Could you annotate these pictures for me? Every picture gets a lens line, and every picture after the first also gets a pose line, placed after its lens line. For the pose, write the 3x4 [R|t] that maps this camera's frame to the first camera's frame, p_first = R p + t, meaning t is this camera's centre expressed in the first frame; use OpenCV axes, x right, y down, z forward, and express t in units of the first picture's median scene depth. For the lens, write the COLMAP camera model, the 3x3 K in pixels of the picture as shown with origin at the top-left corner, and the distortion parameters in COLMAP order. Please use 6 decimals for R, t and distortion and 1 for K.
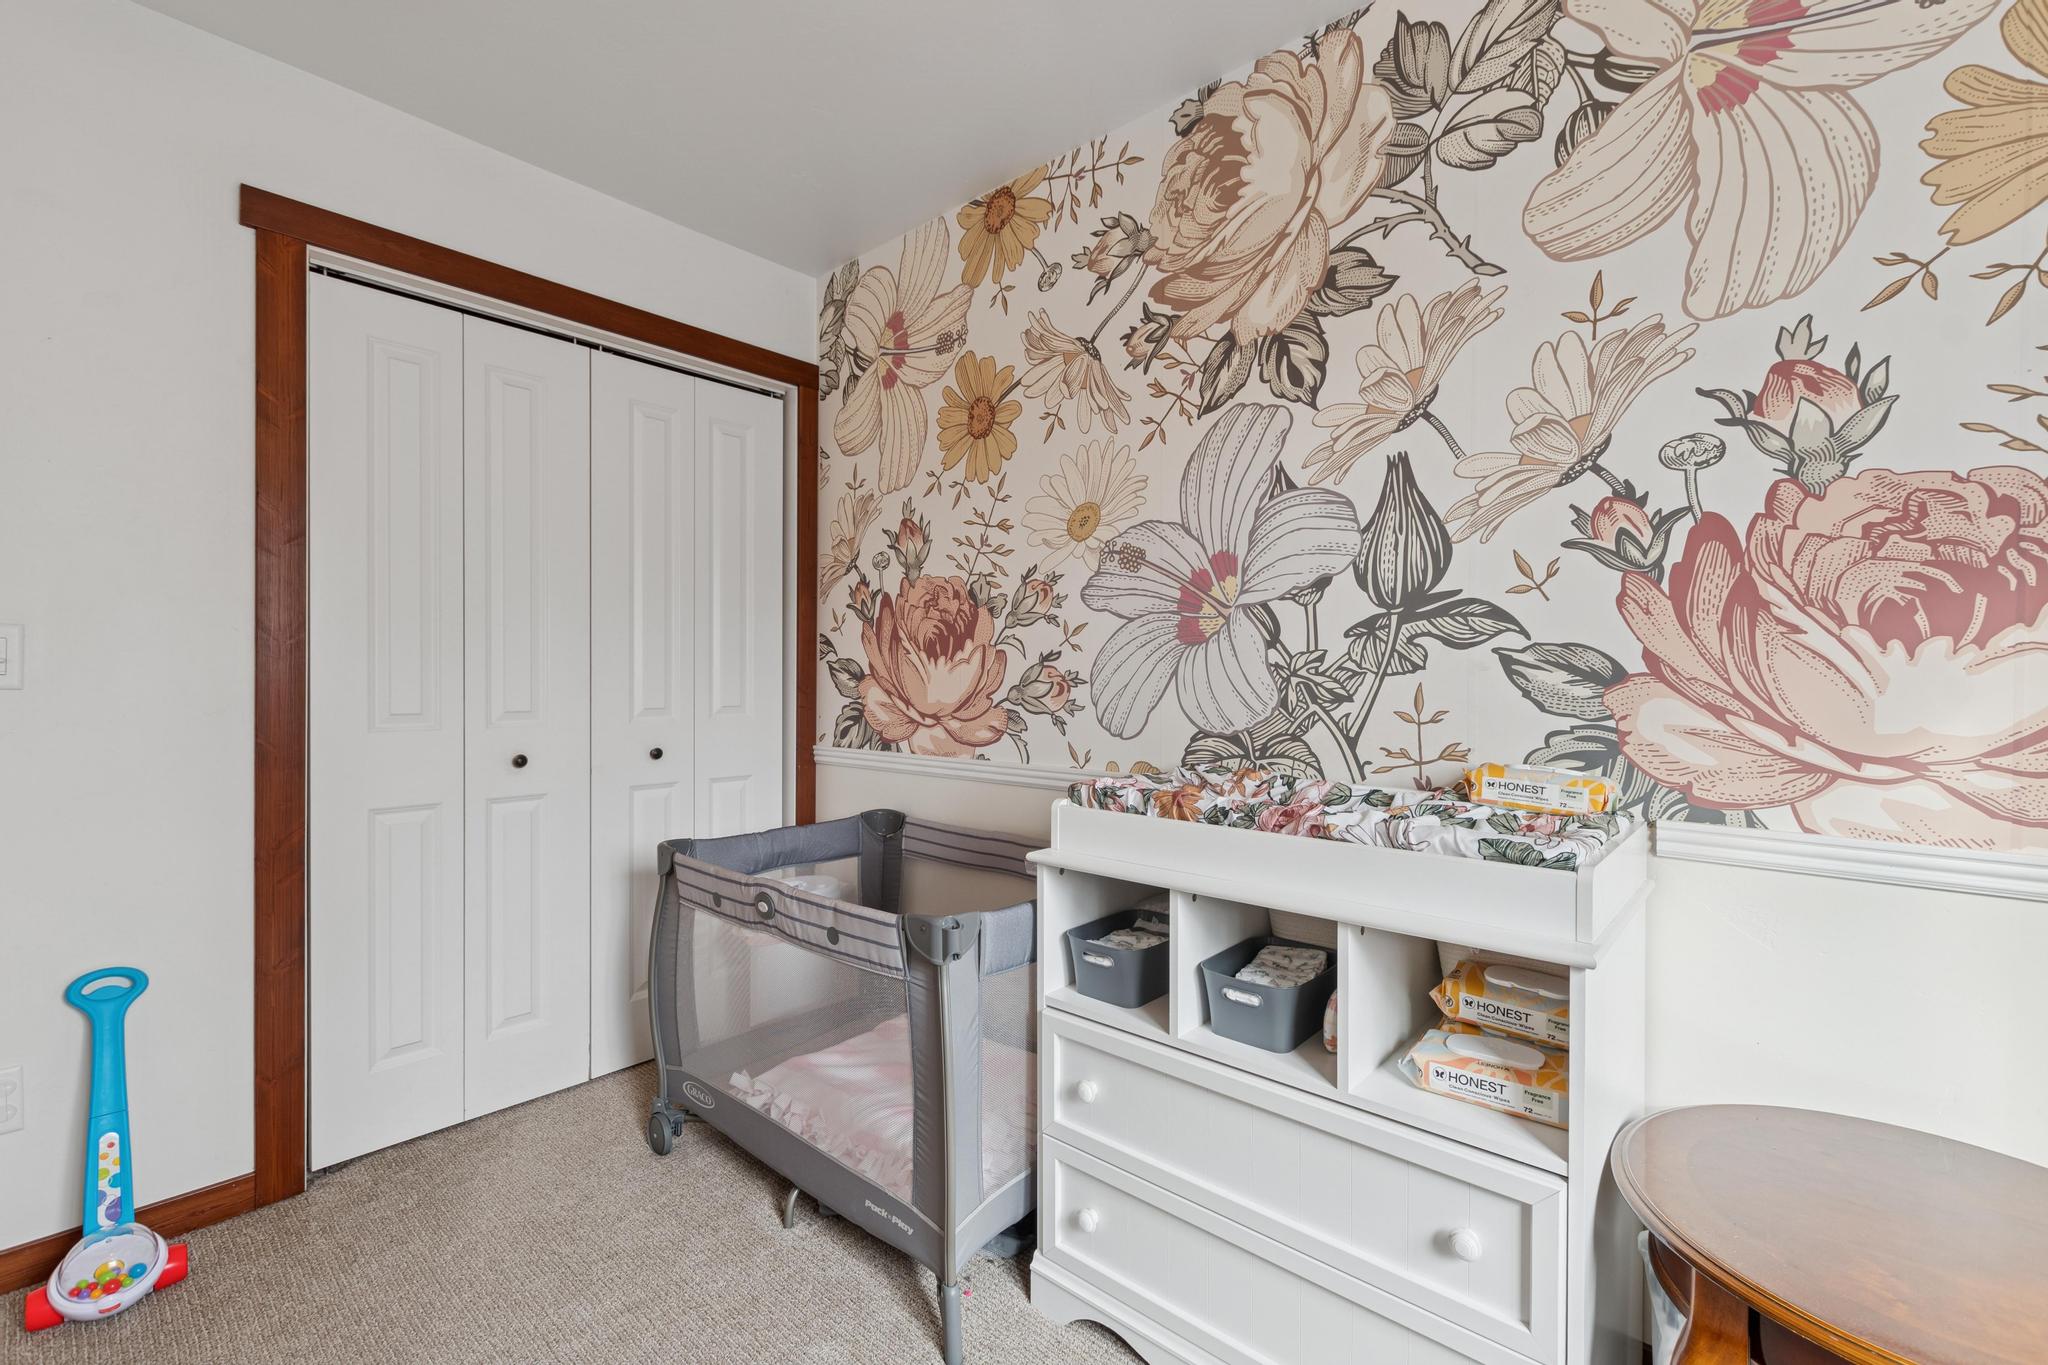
lens RADIAL K [[887.1, 0, 1024.0], [0, 887.1, 686.2], [0, 0, 1]] dist [0.000323, -0.000126]
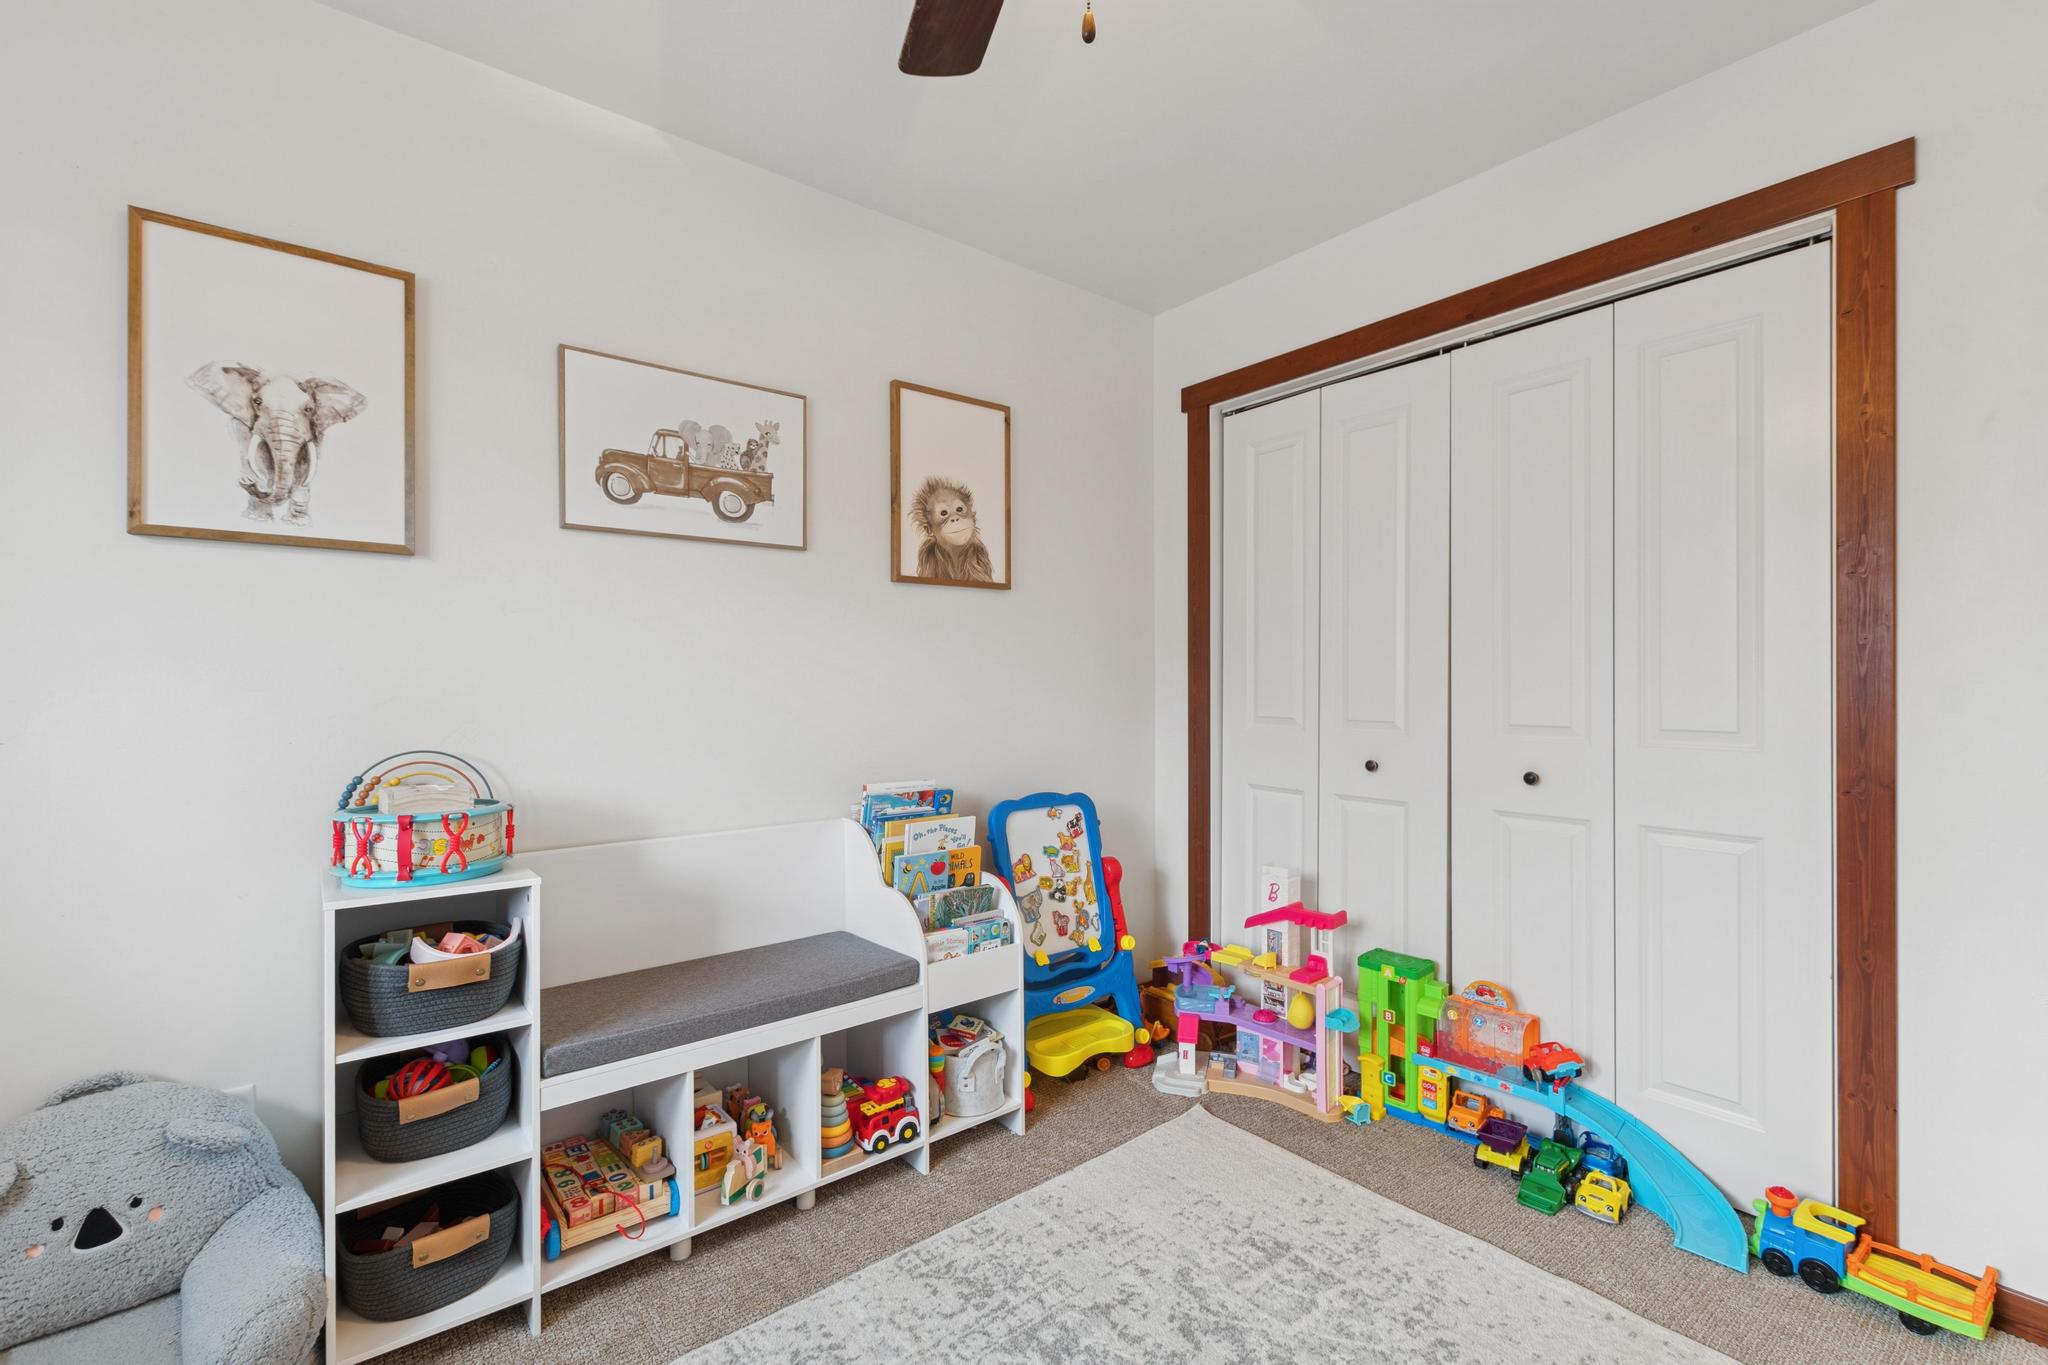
lens RADIAL K [[887.1, 0, 1024.0], [0, 887.1, 686.2], [0, 0, 1]] dist [0.000323, -0.000126]
pose [[-0.160760, -0.000361, -0.986994, 0.565621], [0.000651, 1.000000, -0.000472, -0.012139], [0.986993, -0.000719, -0.160759, 0.710268]]
